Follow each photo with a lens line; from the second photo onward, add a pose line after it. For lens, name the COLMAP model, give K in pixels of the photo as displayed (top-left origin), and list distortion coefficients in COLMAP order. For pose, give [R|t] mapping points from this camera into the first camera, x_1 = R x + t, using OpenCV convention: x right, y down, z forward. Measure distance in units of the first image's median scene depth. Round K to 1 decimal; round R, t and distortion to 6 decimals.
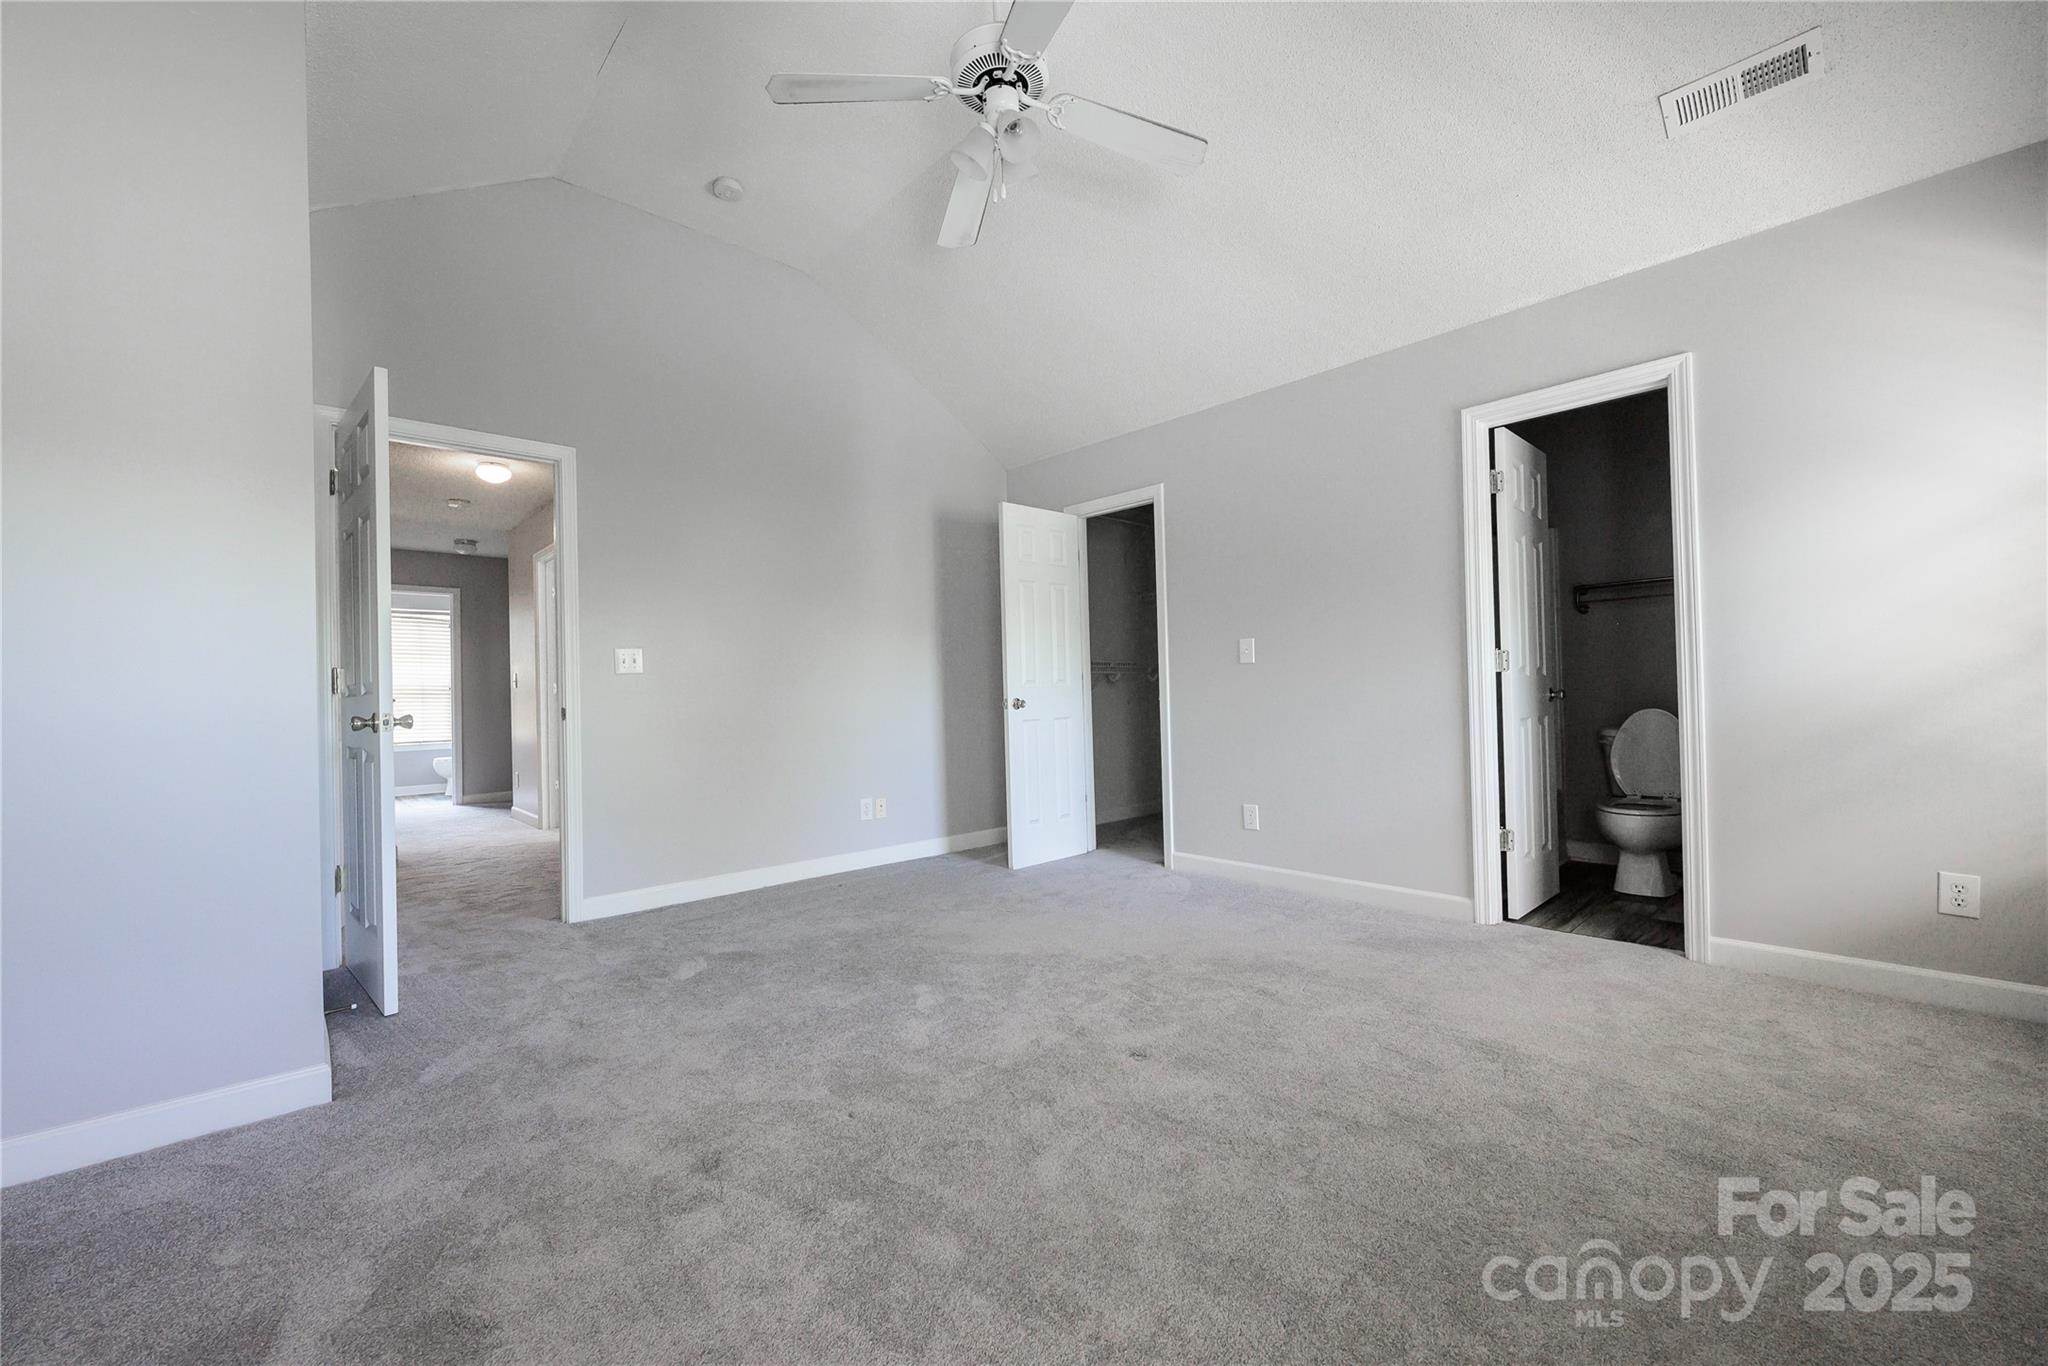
lens RADIAL K [[827.3, 0, 1024.0], [0, 827.3, 683.0], [0, 0, 1]] dist [-0.000440, -0.000031]
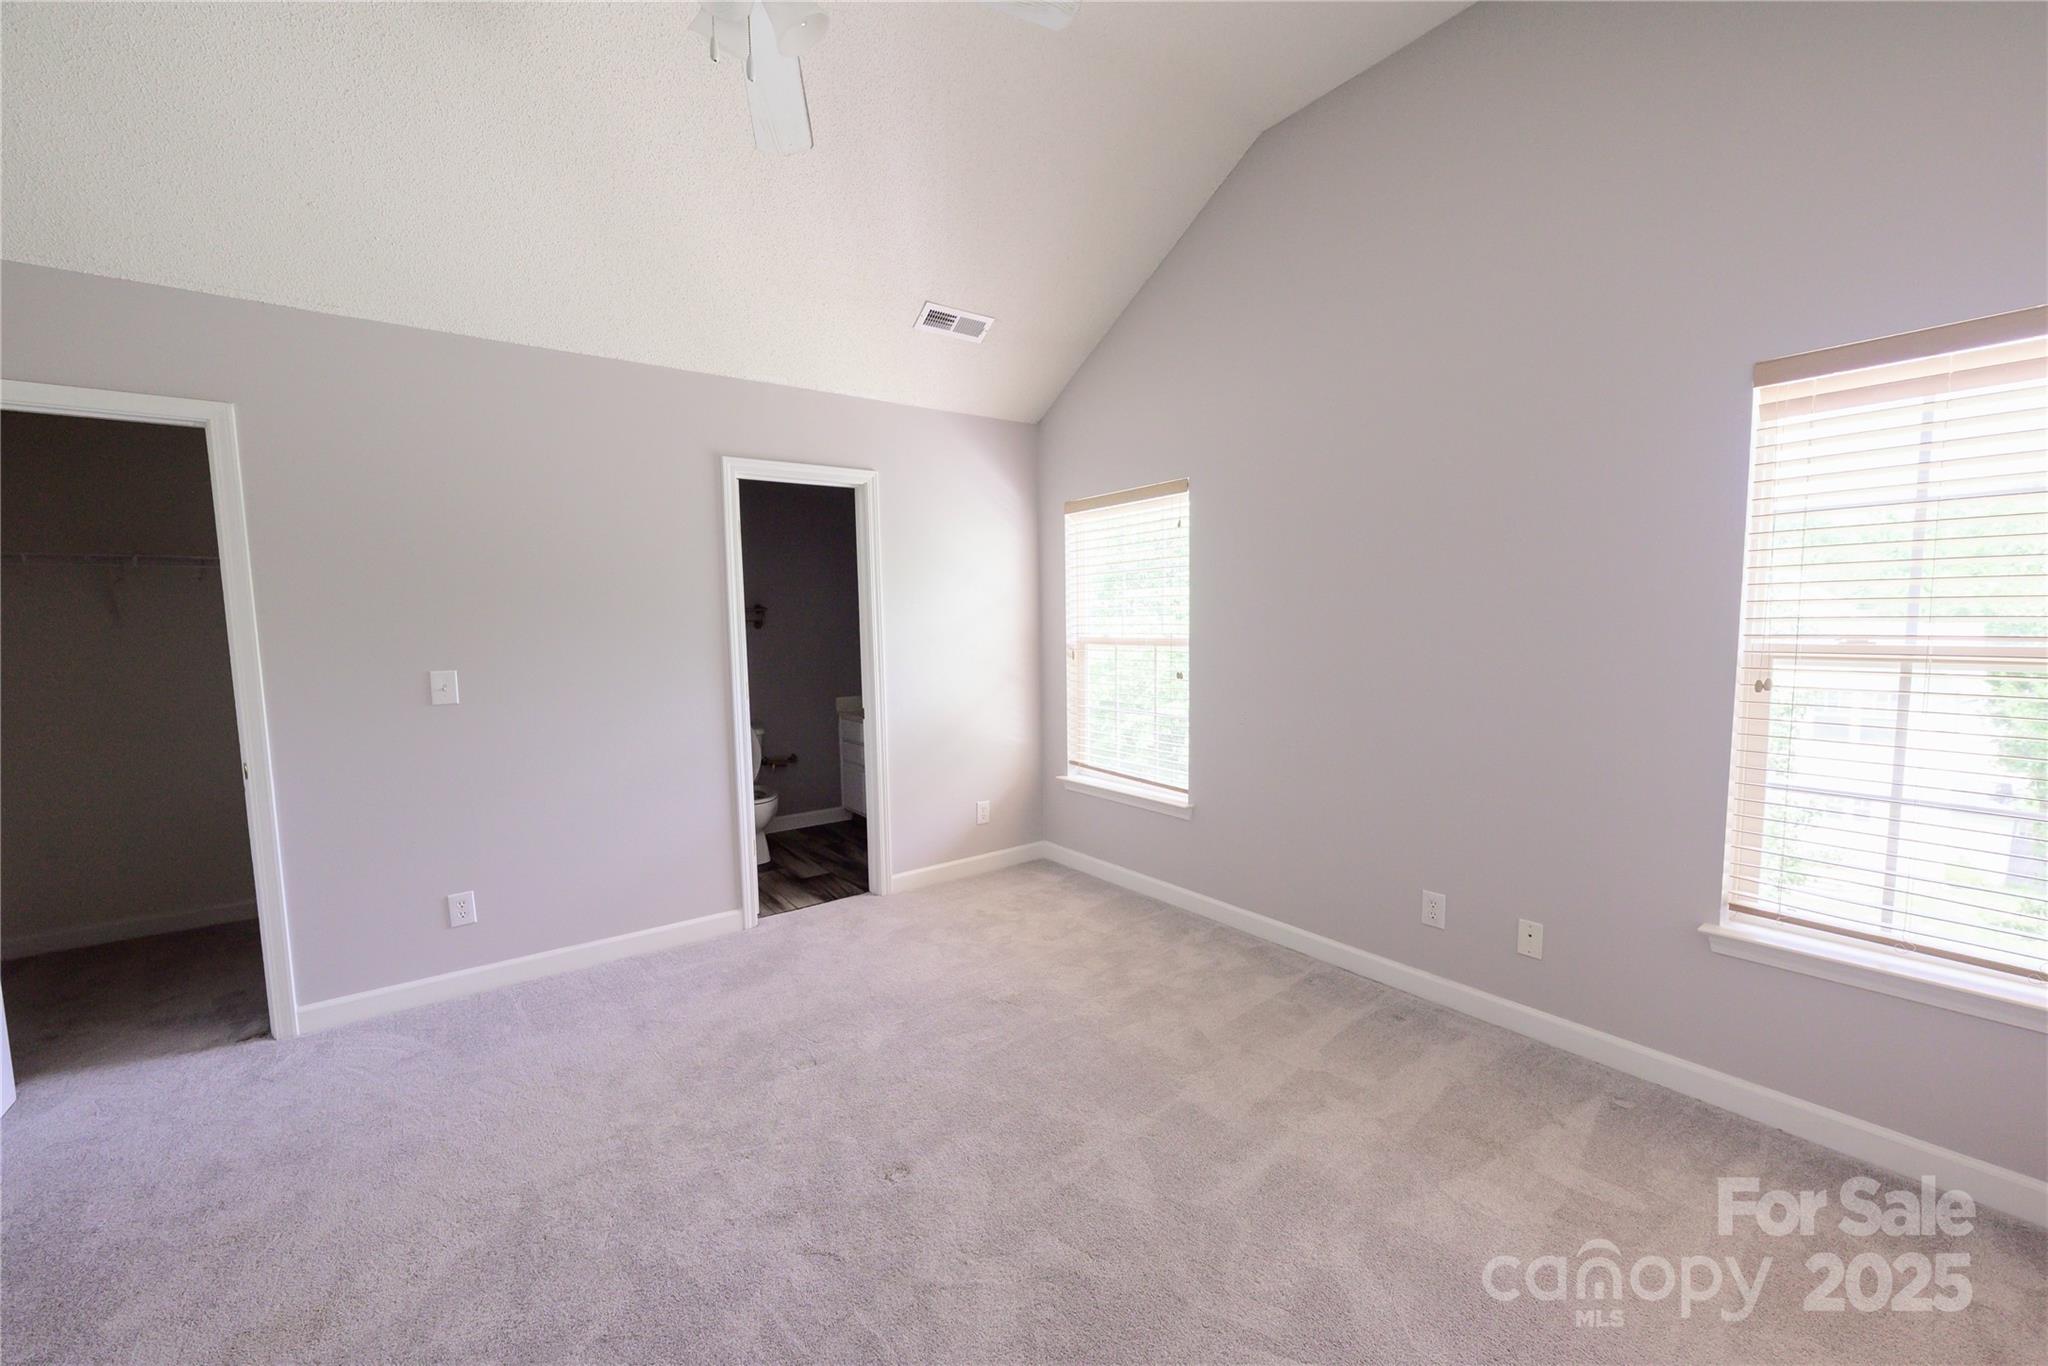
lens RADIAL K [[827.3, 0, 1024.0], [0, 827.3, 683.0], [0, 0, 1]] dist [-0.000440, -0.000031]
pose [[0.100270, -0.059019, 0.993208, -0.528477], [0.001976, 0.998249, 0.059119, -0.111014], [-0.994958, -0.003965, 0.100211, 0.547738]]
